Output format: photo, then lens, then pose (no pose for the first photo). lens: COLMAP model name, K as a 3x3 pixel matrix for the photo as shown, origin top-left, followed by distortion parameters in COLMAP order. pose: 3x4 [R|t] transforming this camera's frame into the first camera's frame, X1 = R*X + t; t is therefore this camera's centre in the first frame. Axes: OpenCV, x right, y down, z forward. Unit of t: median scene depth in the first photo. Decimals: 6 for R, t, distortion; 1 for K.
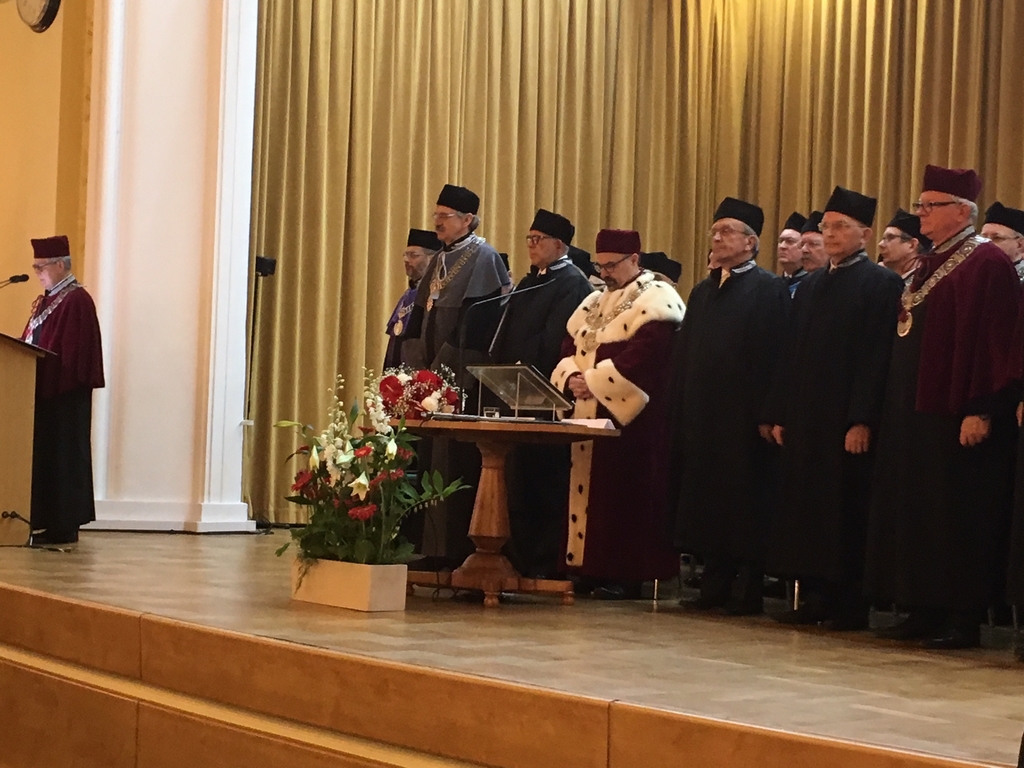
lens RADIAL K [[1963.0, 0, 514.0], [0, 1963.0, 373.7], [0, 0, 1]] dist [0.084658, 0.000000]
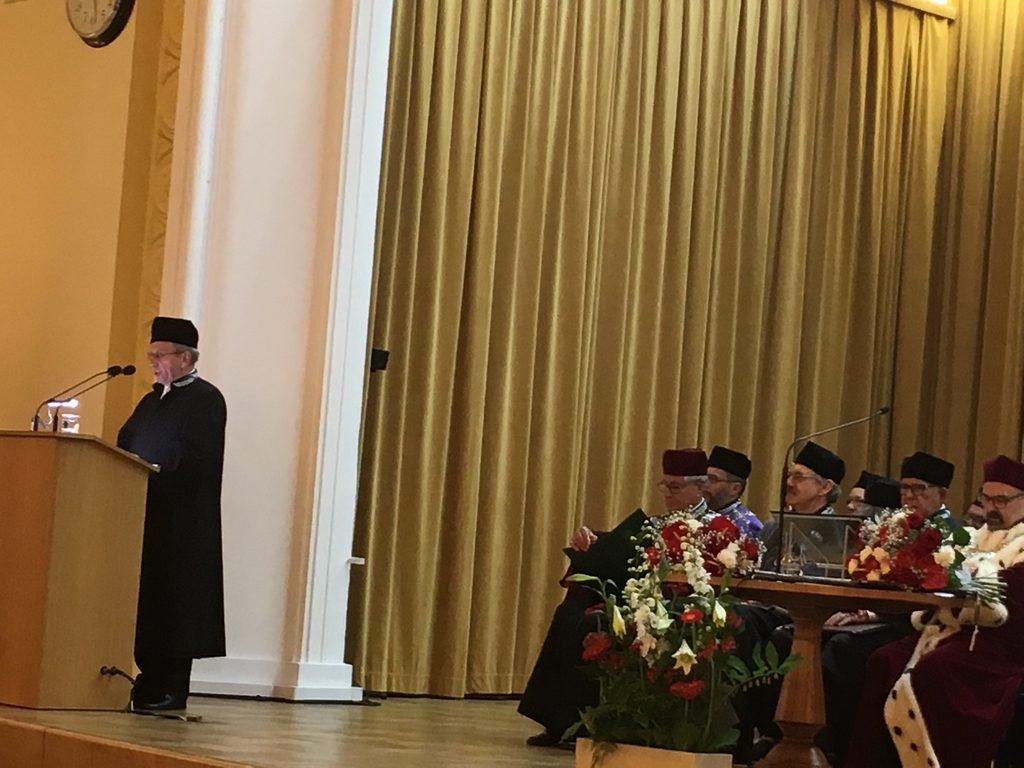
lens RADIAL K [[2806.7, 0, 520.1], [0, 2806.7, 389.7], [0, 0, 1]] dist [0.071121, 0.000000]
pose [[0.997429, 0.042205, 0.057911, -0.202468], [-0.040326, 0.998633, -0.033241, -0.012294], [-0.059234, 0.030820, 0.997768, -0.168327]]
